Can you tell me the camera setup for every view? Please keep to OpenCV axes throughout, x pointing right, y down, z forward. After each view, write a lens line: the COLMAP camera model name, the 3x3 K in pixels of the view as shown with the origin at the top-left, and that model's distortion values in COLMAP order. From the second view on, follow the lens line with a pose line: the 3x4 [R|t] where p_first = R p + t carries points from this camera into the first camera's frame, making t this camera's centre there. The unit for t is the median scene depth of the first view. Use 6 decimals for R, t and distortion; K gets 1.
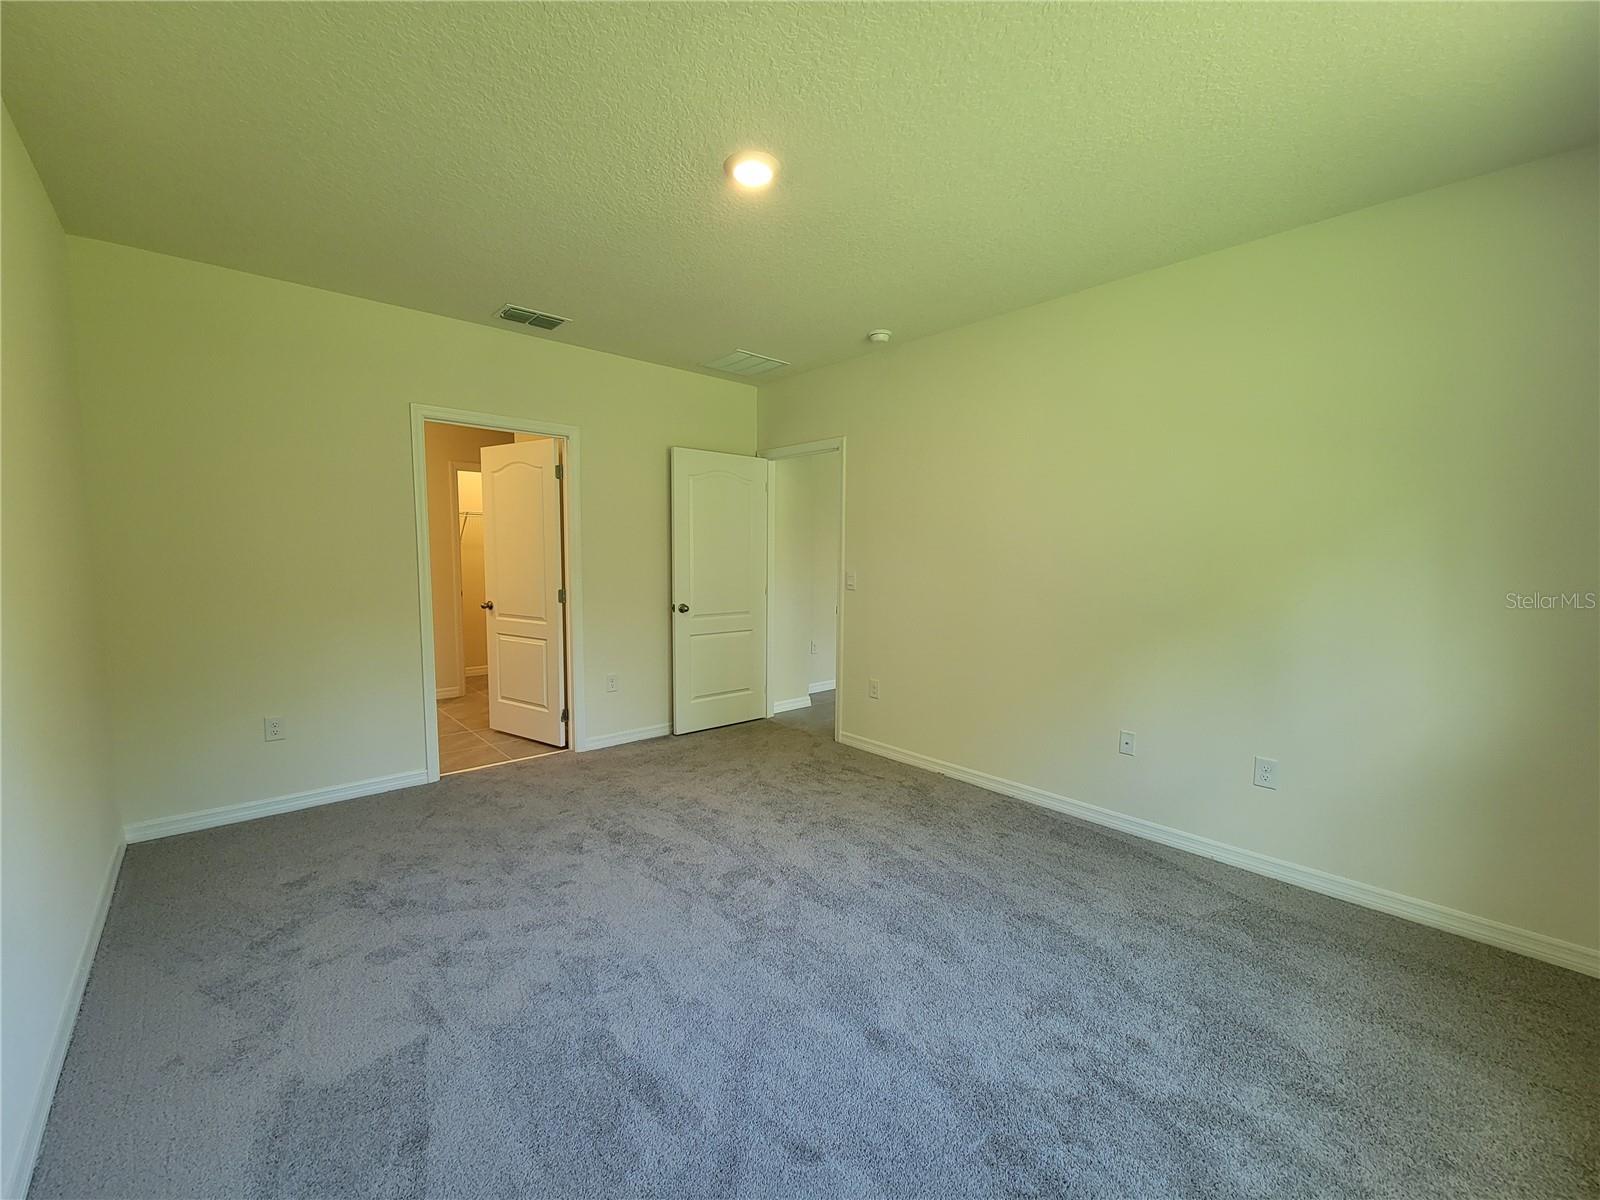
lens RADIAL K [[652.4, 0, 796.7], [0, 652.4, 609.1], [0, 0, 1]] dist [0.001859, 0.000131]
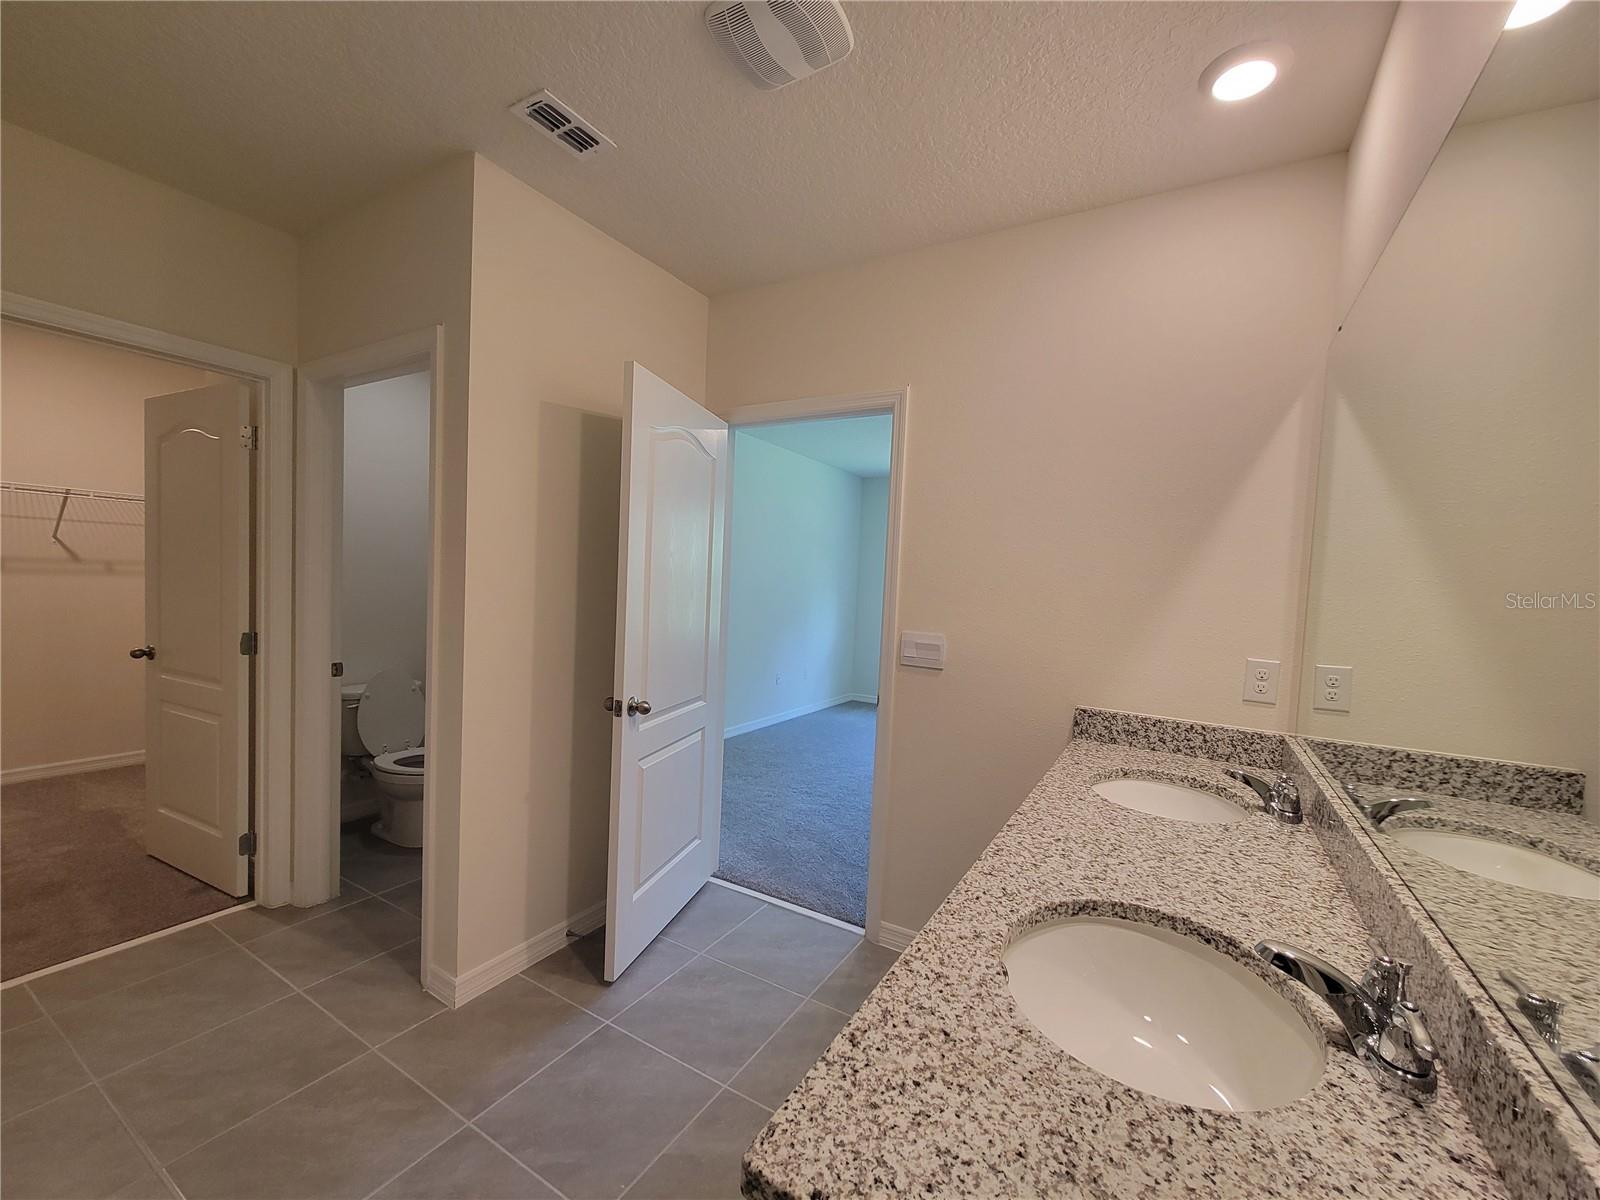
lens RADIAL K [[652.4, 0, 796.7], [0, 652.4, 609.1], [0, 0, 1]] dist [0.001859, 0.000131]
pose [[0.929855, 0.006161, 0.367874, -0.148746], [0.008176, 0.999267, -0.037402, -0.032140], [-0.367835, 0.037786, 0.929123, 0.340081]]
